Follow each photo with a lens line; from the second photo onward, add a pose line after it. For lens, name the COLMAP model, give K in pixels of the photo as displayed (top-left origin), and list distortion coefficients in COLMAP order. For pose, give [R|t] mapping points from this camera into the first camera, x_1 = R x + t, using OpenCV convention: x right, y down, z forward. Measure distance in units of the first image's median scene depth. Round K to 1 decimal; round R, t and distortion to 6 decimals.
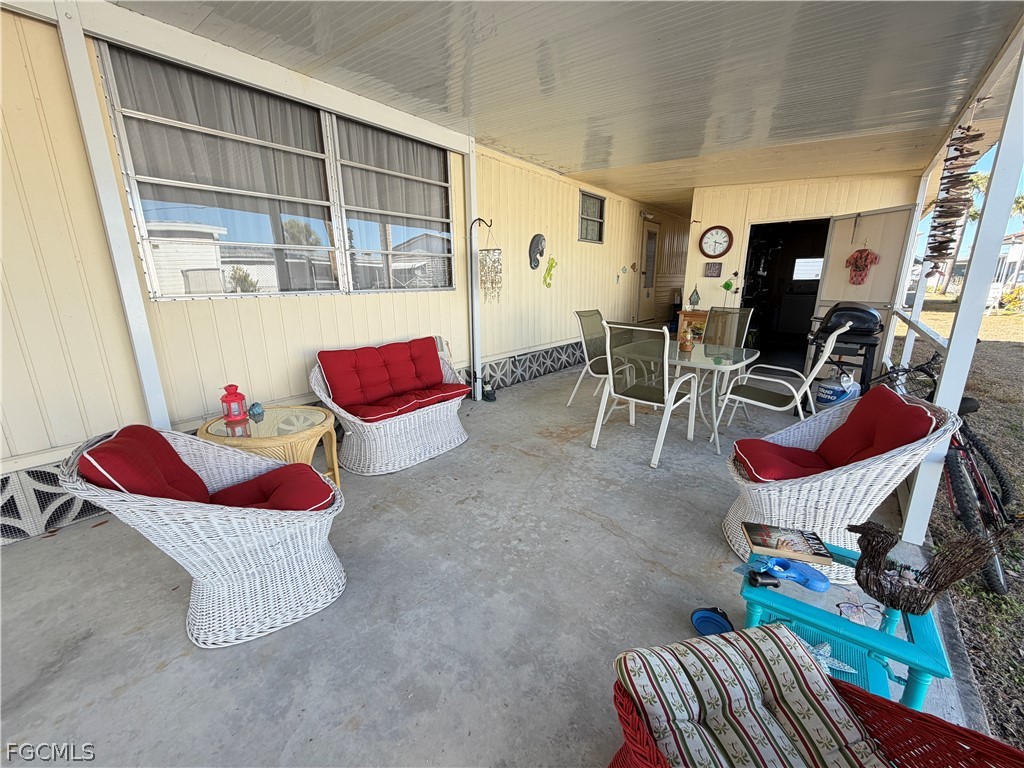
lens RADIAL K [[409.1, 0, 510.8], [0, 409.1, 383.5], [0, 0, 1]] dist [-0.000898, -0.000522]
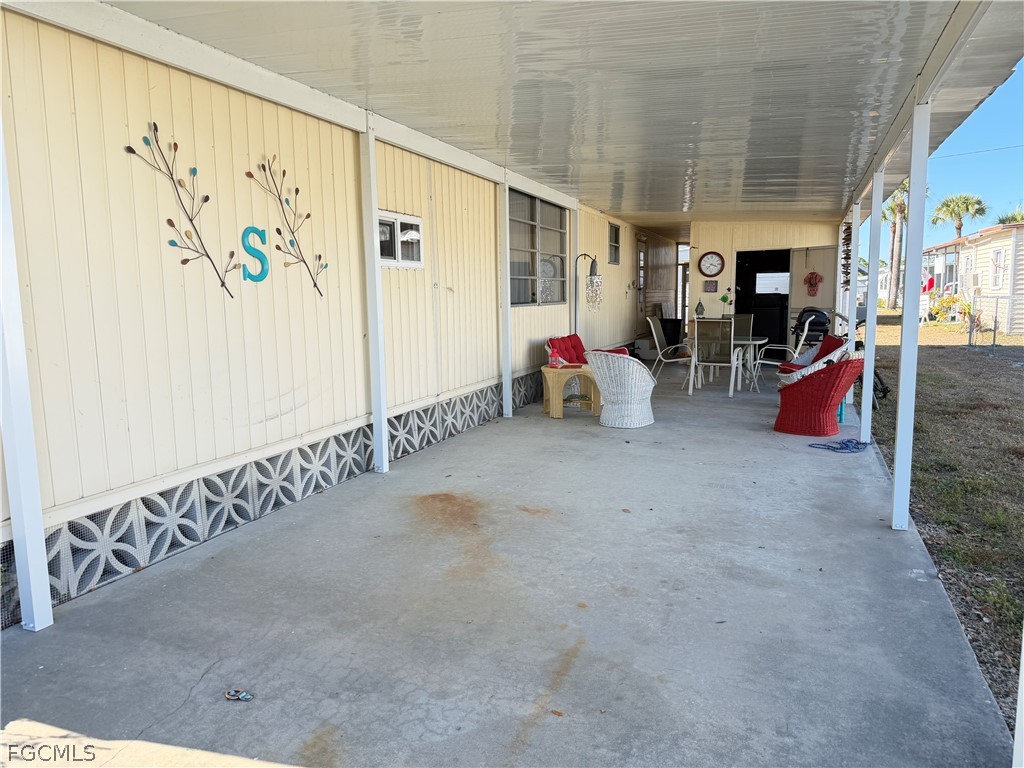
lens RADIAL K [[720.9, 0, 516.1], [0, 720.9, 387.9], [0, 0, 1]] dist [0.045744, -0.038574]
pose [[0.952059, -0.047828, 0.302153, -0.755249], [0.084674, 0.990314, -0.110042, 0.218369], [-0.293963, 0.130351, 0.946887, -0.865325]]
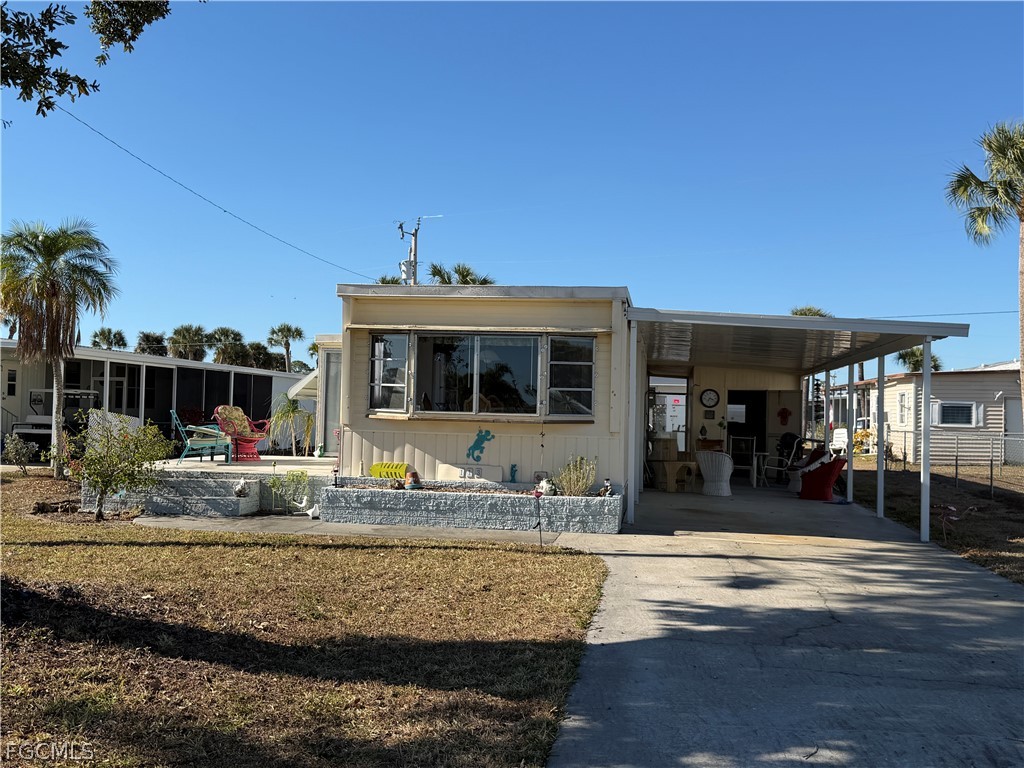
lens RADIAL K [[1029.9, 0, 509.5], [0, 1029.9, 383.5], [0, 0, 1]] dist [0.169721, 0.000000]
pose [[0.859981, 0.040984, 0.508678, -2.400289], [0.096515, 0.965720, -0.240977, 0.543018], [-0.501117, 0.256330, 0.826545, -2.134341]]
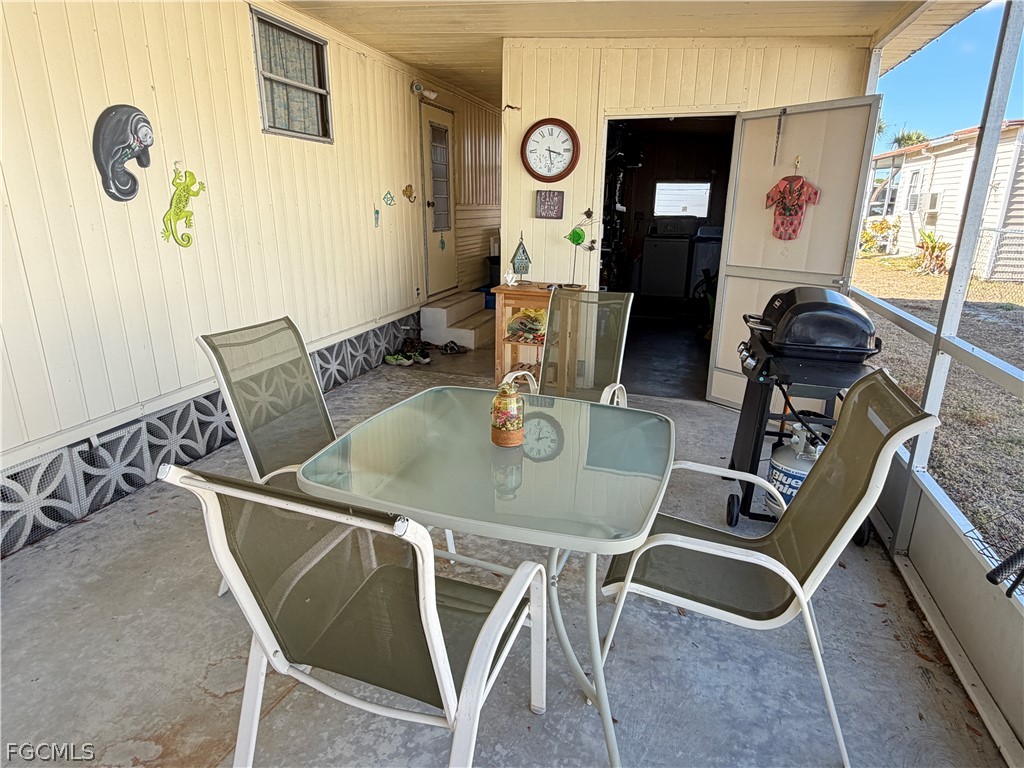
lens RADIAL K [[601.0, 0, 510.0], [0, 601.0, 385.9], [0, 0, 1]] dist [0.002684, 0.002257]
pose [[0.922650, -0.098429, 0.372866, 0.146732], [0.079812, 0.994683, 0.065085, -0.106949], [-0.377289, -0.030291, 0.925600, 0.316603]]
